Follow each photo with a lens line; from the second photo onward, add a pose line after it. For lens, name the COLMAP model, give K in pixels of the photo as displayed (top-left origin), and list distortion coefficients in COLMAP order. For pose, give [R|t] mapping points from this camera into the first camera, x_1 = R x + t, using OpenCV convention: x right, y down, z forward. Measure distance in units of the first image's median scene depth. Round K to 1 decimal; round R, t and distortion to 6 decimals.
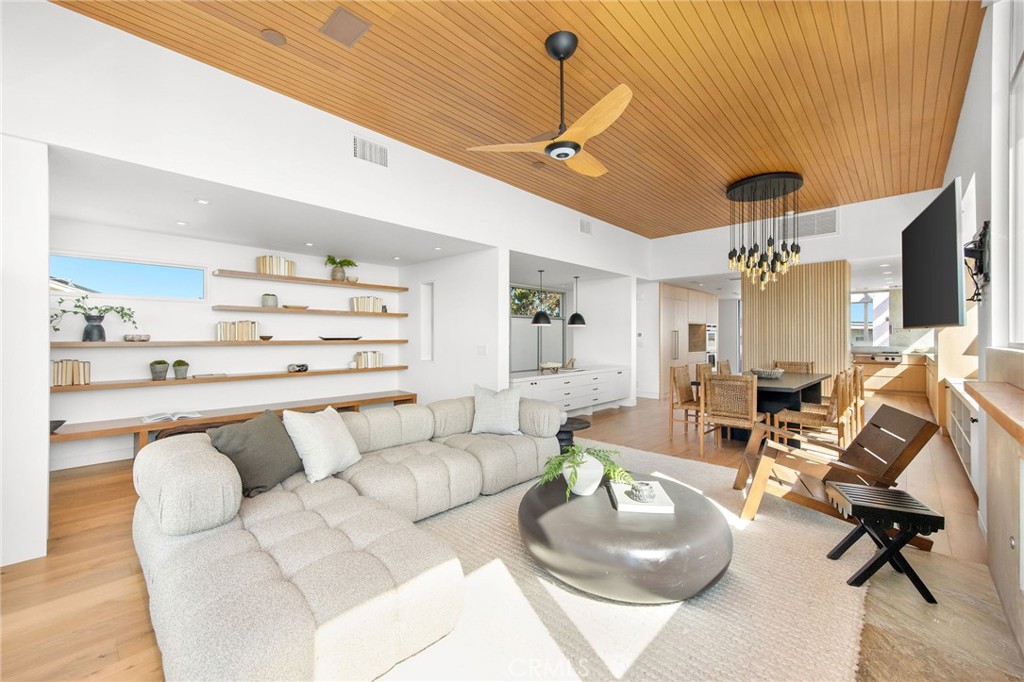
lens RADIAL K [[406.7, 0, 506.0], [0, 406.7, 334.3], [0, 0, 1]] dist [0.000810, 0.000085]
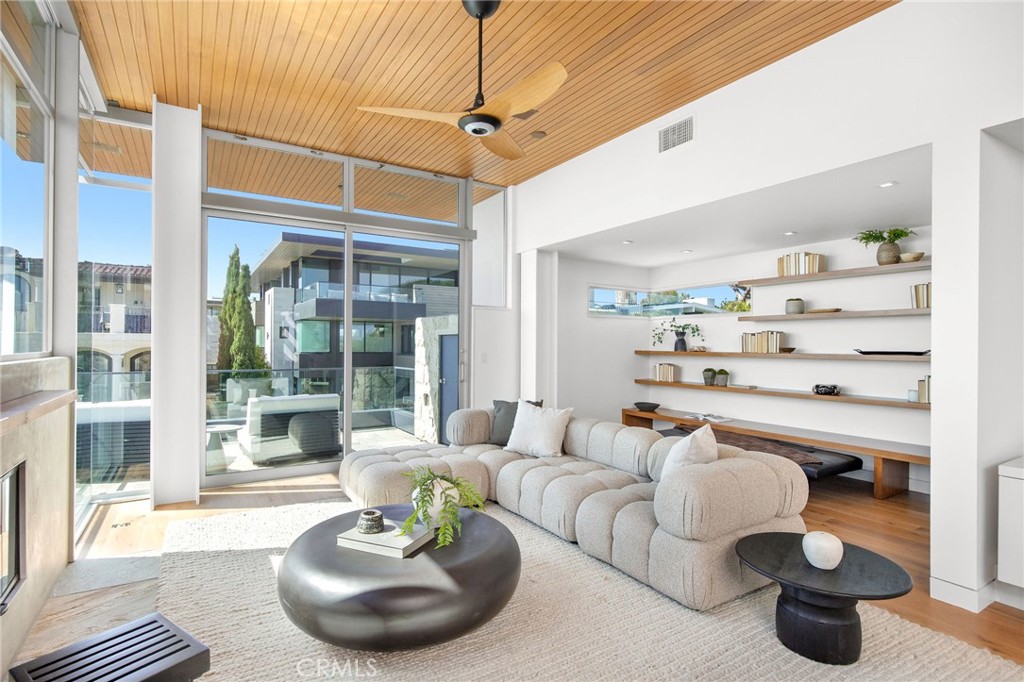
lens RADIAL K [[522.1, 0, 511.6], [0, 522.1, 345.1], [0, 0, 1]] dist [-0.003448, -0.000379]
pose [[-0.251045, -0.008387, -0.967939, 0.625791], [-0.007459, 0.999950, -0.006730, 0.010238], [0.967947, 0.005530, -0.251095, 0.705319]]
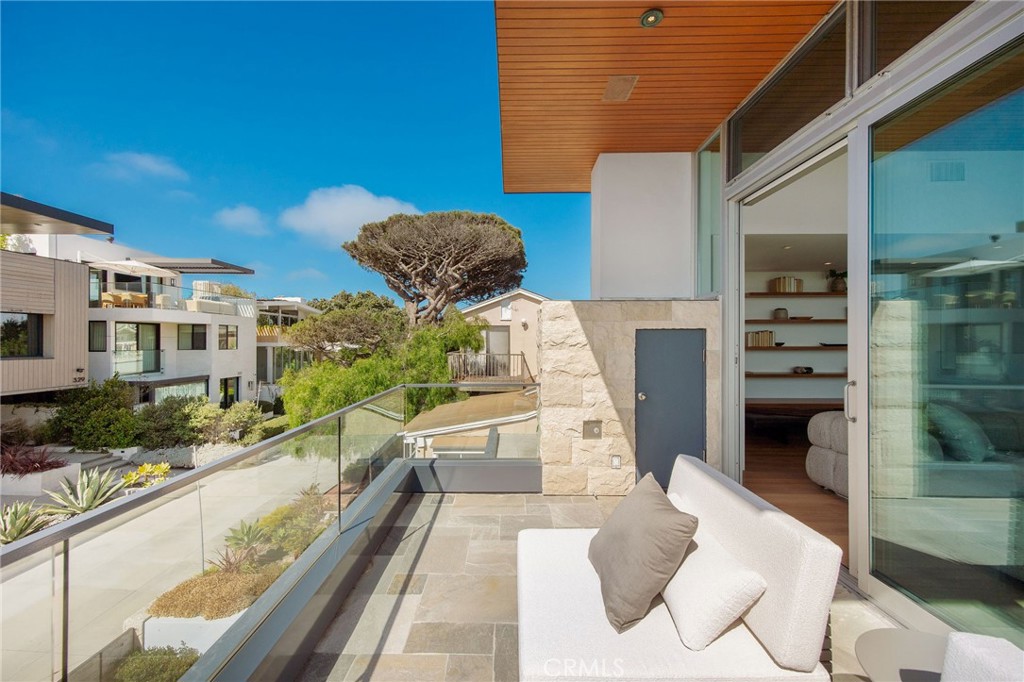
lens RADIAL K [[406.7, 0, 507.9], [0, 406.7, 343.7], [0, 0, 1]] dist [0.000810, 0.000085]
pose [[0.686217, -0.000169, -0.727396, -0.256508], [0.004635, 0.999981, 0.004140, -0.001816], [0.727382, -0.006213, 0.686205, -0.436672]]
